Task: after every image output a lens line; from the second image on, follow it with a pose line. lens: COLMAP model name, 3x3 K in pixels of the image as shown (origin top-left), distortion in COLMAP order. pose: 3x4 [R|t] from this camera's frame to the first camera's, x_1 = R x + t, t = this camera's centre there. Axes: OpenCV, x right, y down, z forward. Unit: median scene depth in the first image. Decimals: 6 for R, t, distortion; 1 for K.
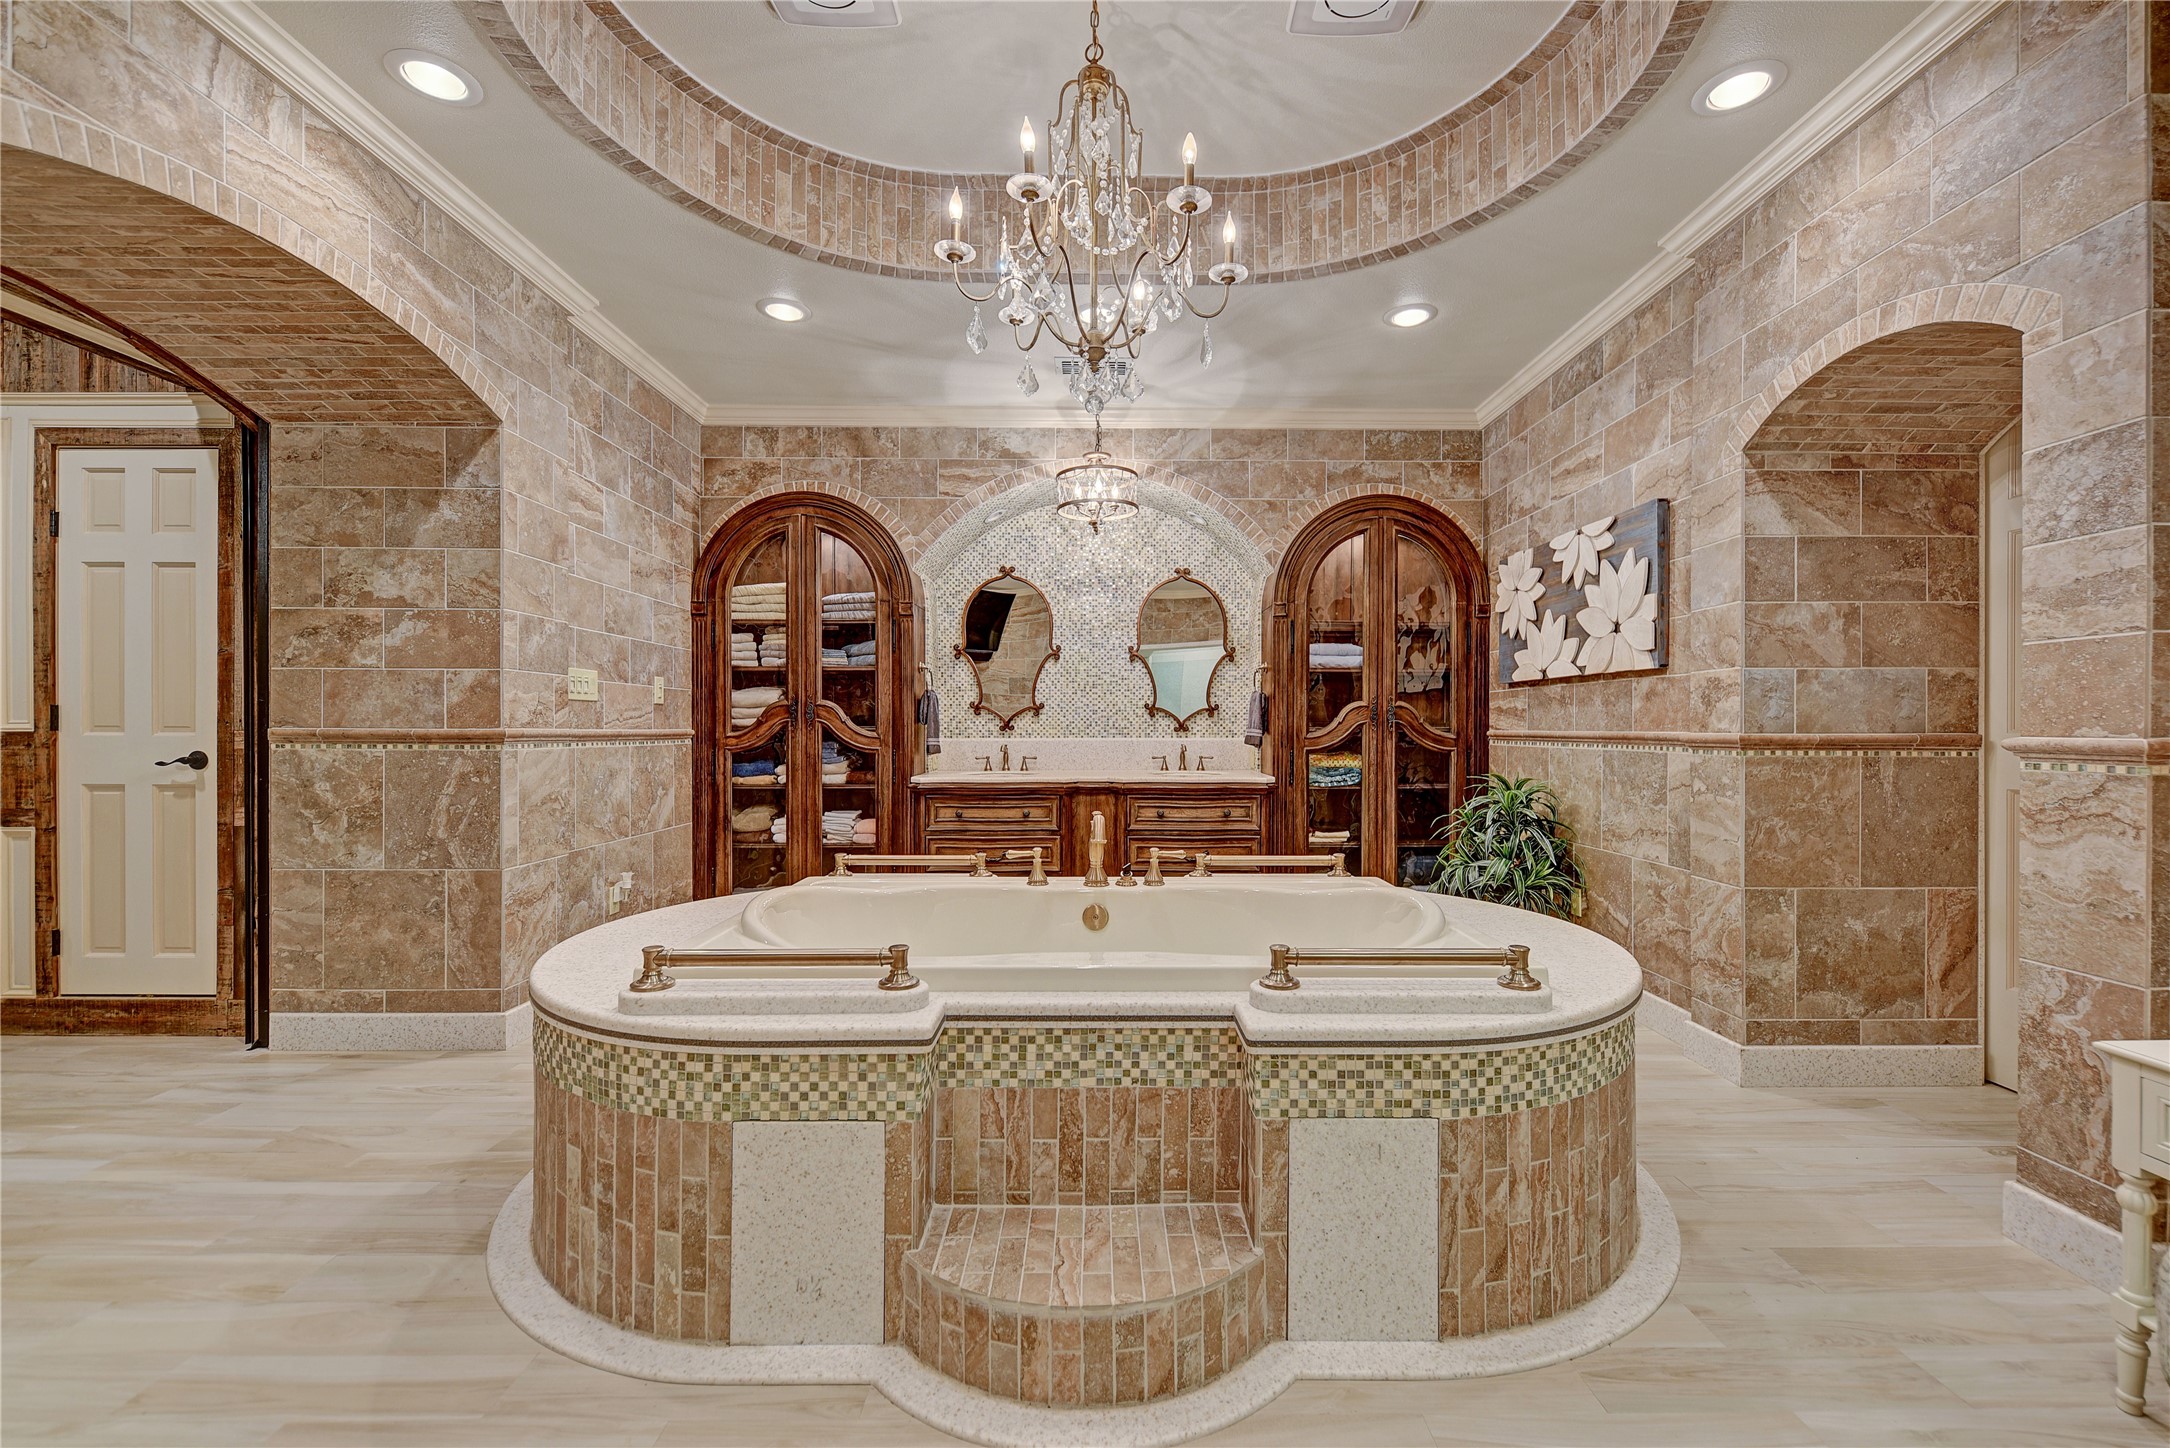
lens RADIAL K [[868.2, 0, 1089.3], [0, 868.2, 728.4], [0, 0, 1]] dist [0.018185, -0.000166]
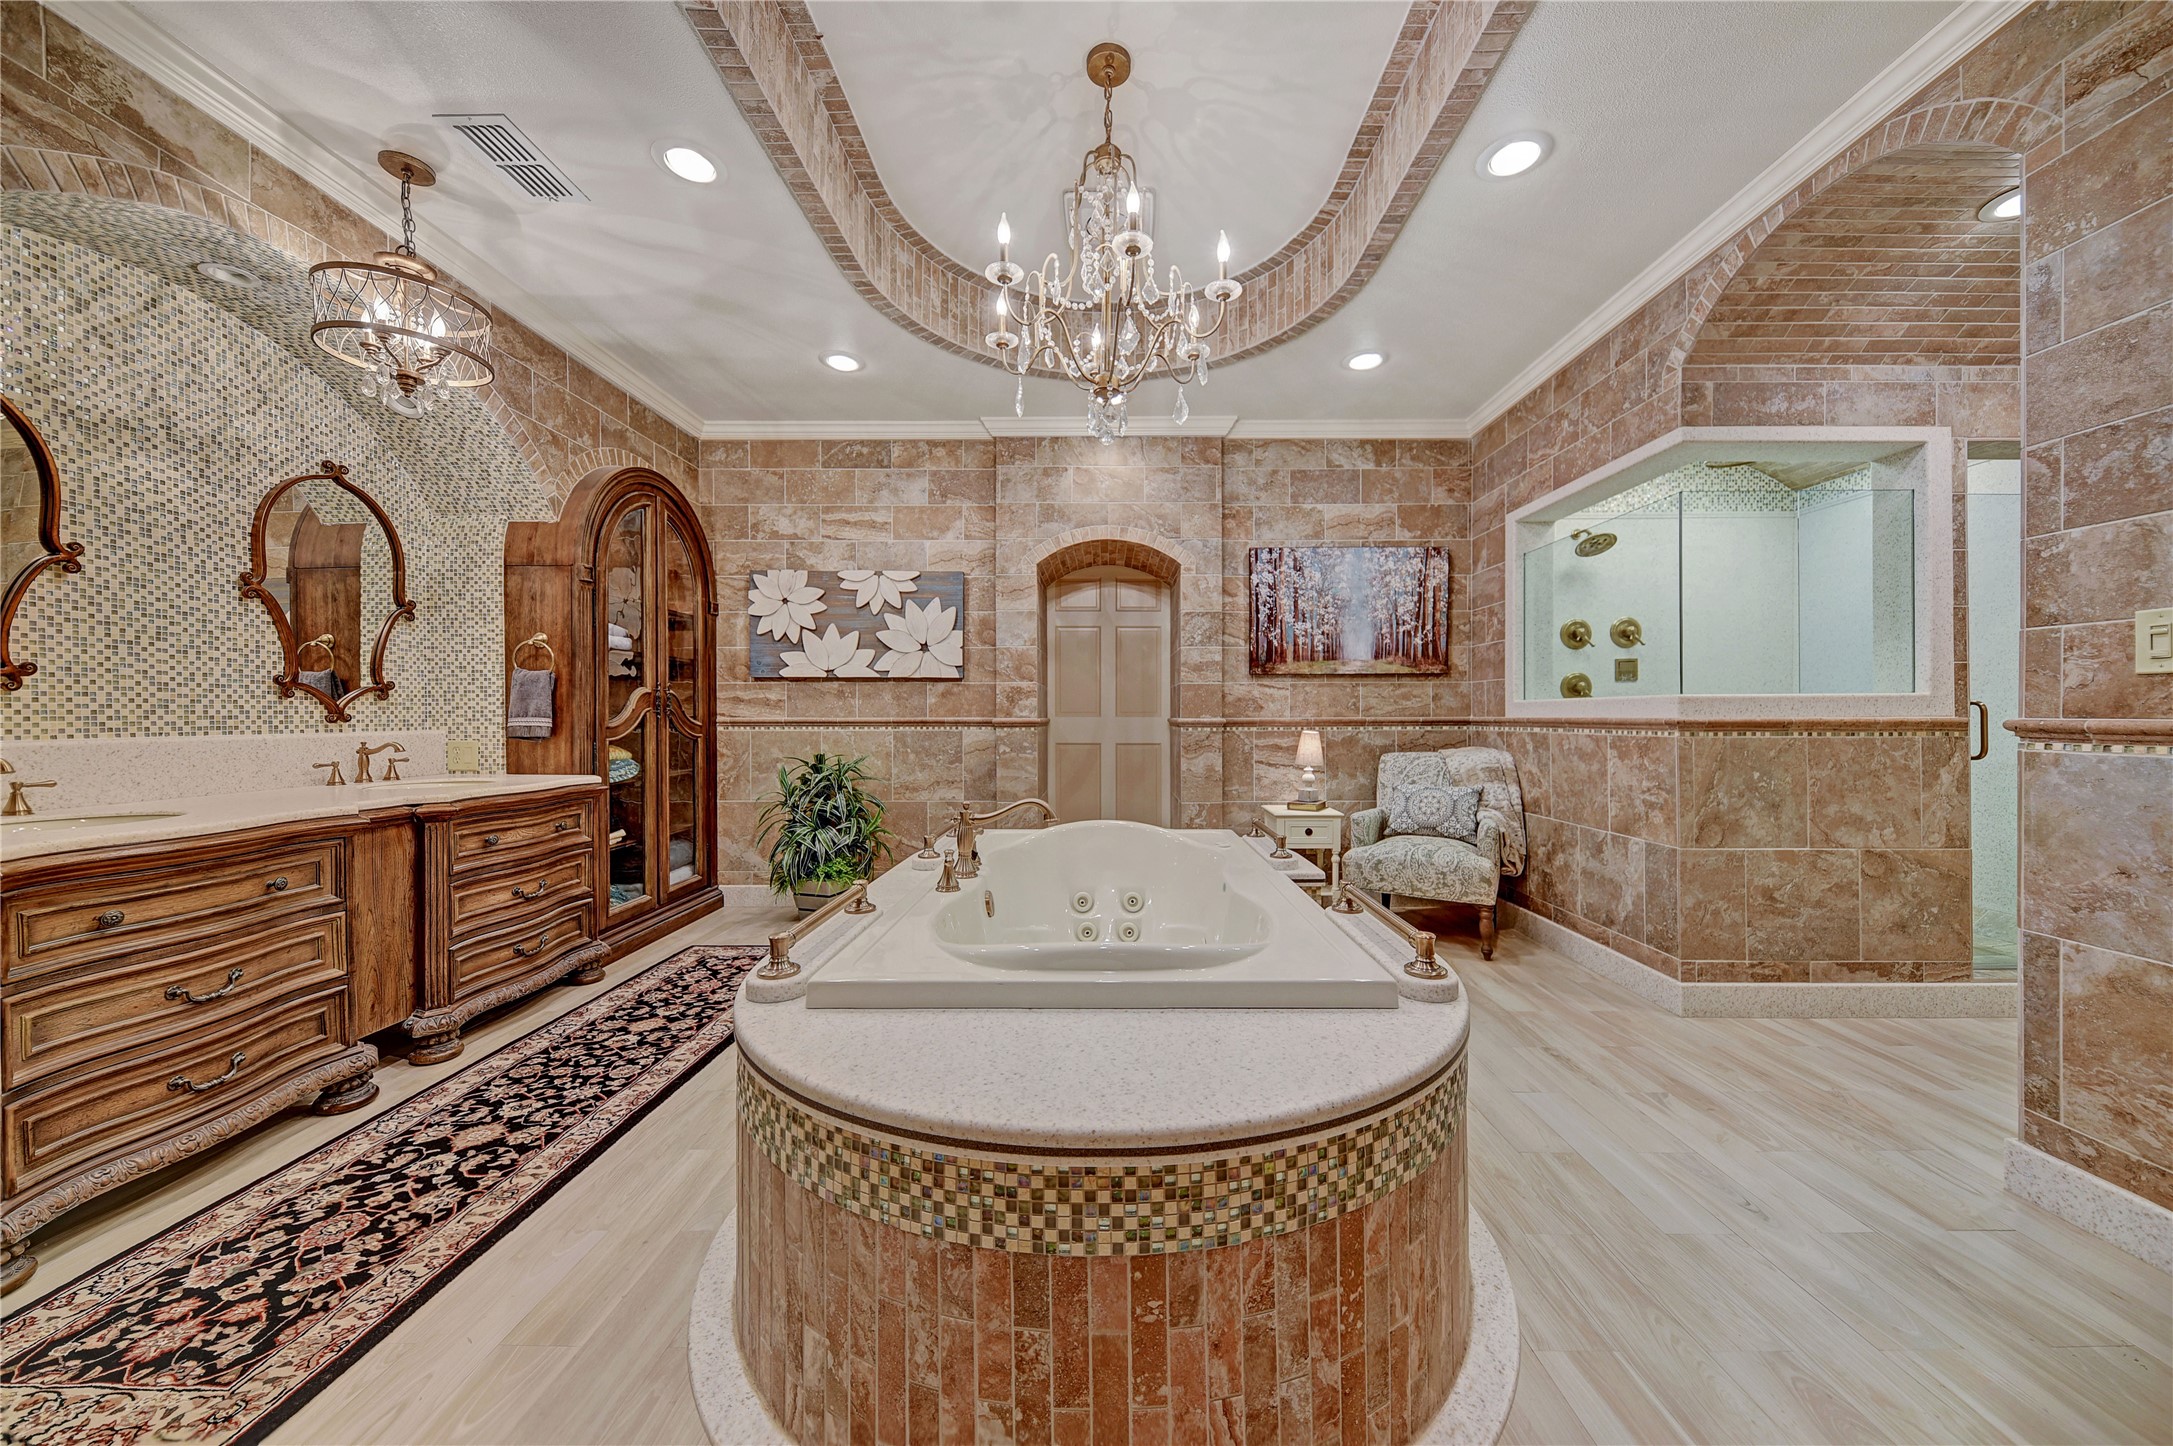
lens RADIAL K [[777.0, 0, 1092.1], [0, 777.0, 717.4], [0, 0, 1]] dist [-0.001472, -0.000467]
pose [[0.008705, -0.003861, 0.999955, -0.676664], [0.001751, 0.999991, 0.003846, -0.001565], [-0.999961, 0.001717, 0.008711, 0.667581]]
